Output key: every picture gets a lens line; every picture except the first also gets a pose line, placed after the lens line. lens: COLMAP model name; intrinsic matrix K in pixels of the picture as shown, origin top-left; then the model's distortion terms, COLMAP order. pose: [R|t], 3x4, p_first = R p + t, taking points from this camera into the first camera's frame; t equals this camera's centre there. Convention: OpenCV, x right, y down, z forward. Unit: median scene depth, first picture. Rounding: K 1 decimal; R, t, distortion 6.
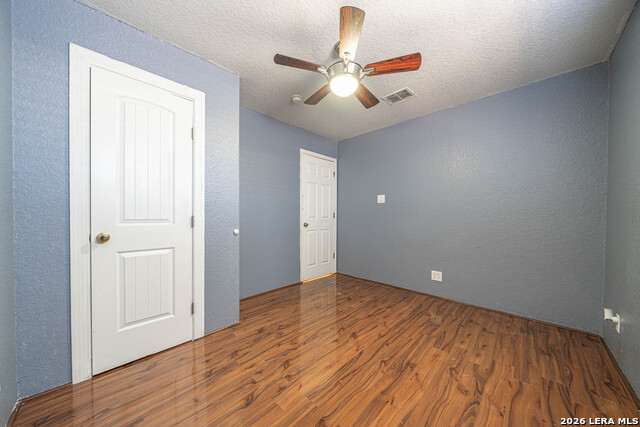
lens RADIAL K [[224.9, 0, 316.3], [0, 224.9, 216.0], [0, 0, 1]] dist [-0.007786, -0.000139]
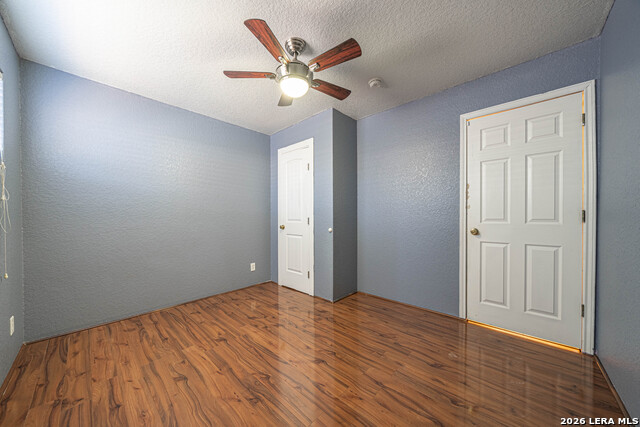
lens RADIAL K [[224.9, 0, 316.2], [0, 224.9, 216.7], [0, 0, 1]] dist [-0.007786, -0.000139]
pose [[-0.002819, -0.002105, -0.999994, 0.977758], [0.001326, 0.999997, -0.002109, -0.003743], [0.999995, -0.001332, -0.002816, 0.966859]]
